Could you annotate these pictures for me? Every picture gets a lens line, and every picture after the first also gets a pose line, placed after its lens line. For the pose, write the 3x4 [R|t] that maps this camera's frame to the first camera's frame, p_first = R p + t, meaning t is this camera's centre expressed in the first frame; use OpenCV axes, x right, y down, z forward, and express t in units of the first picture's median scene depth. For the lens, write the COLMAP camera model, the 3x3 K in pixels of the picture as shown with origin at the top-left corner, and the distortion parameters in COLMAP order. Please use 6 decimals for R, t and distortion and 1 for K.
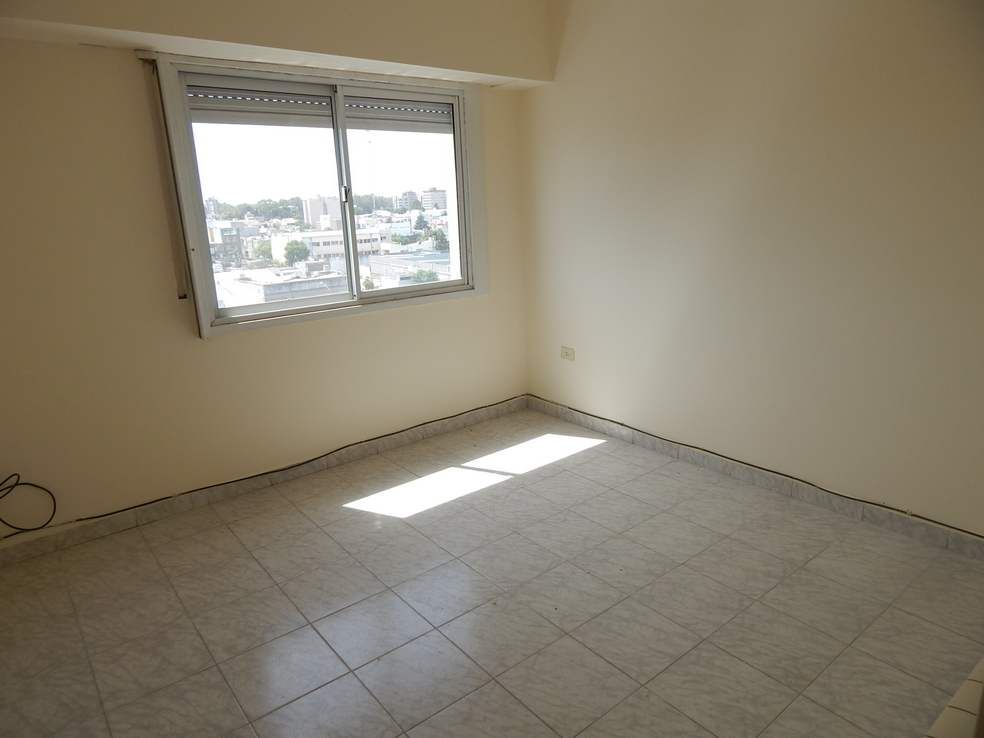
lens RADIAL K [[653.6, 0, 489.3], [0, 653.6, 367.6], [0, 0, 1]] dist [0.004305, 0.000220]
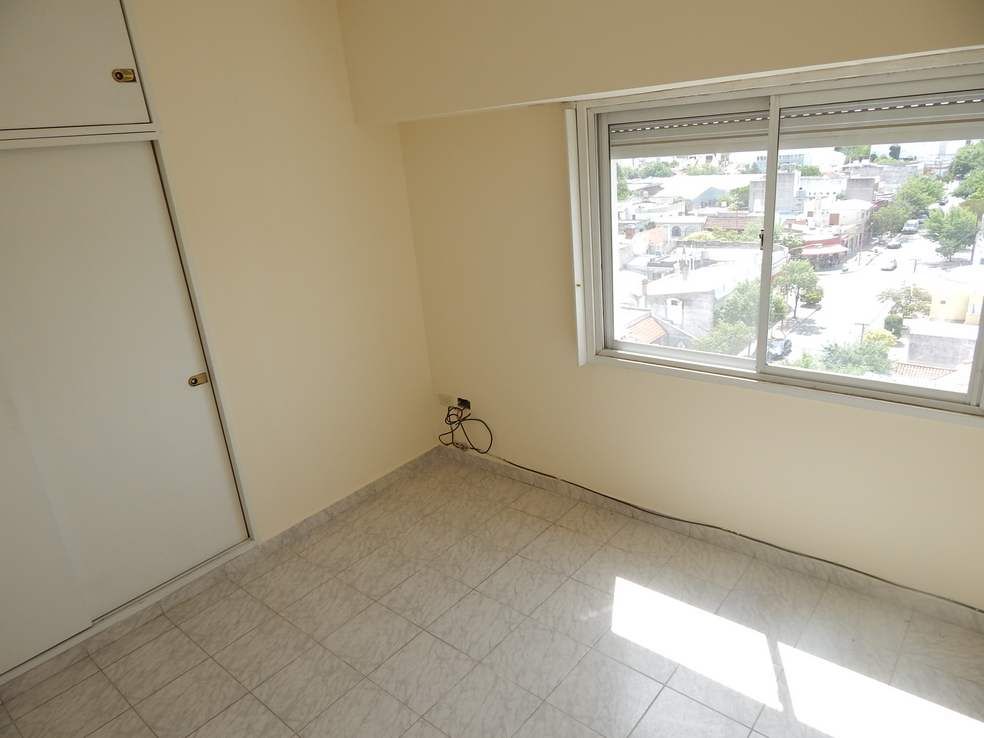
lens RADIAL K [[653.6, 0, 489.3], [0, 653.6, 367.6], [0, 0, 1]] dist [0.004305, 0.000220]
pose [[0.185321, 0.342355, -0.921113, 0.483634], [-0.164867, 0.934895, 0.314308, -0.321720], [0.968749, 0.093613, 0.229699, 0.548358]]
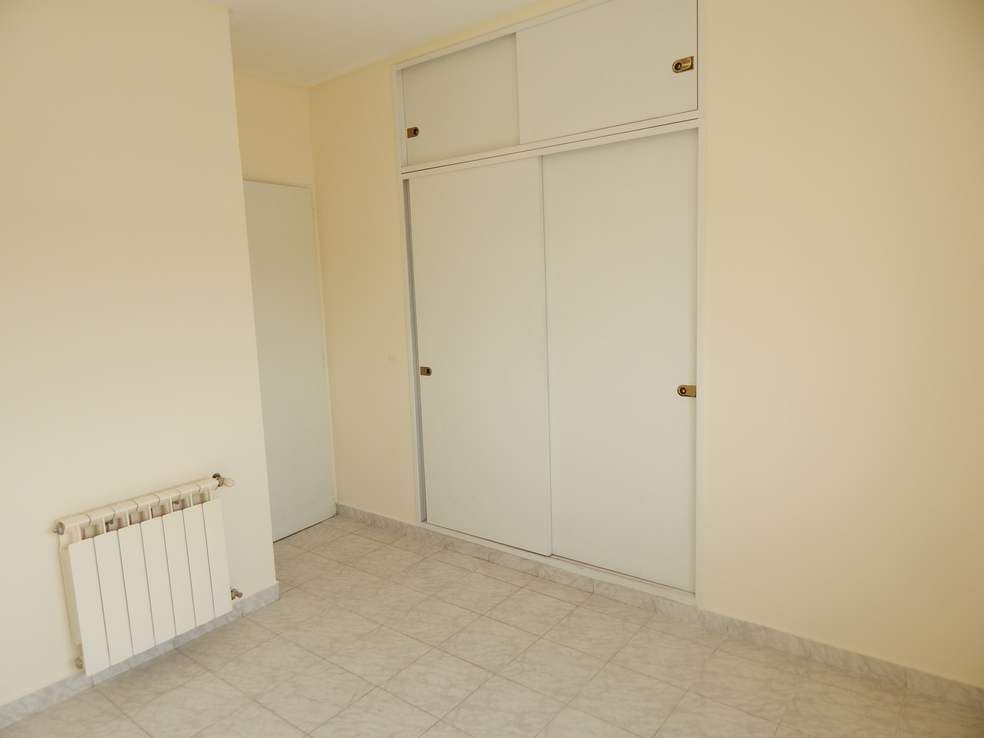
lens RADIAL K [[653.6, 0, 489.3], [0, 653.6, 367.6], [0, 0, 1]] dist [0.004305, 0.000220]
pose [[-0.968973, 0.098647, -0.226629, -0.002131], [0.004933, 0.924439, 0.381298, -0.295804], [0.247119, 0.368350, -0.896243, 1.035783]]
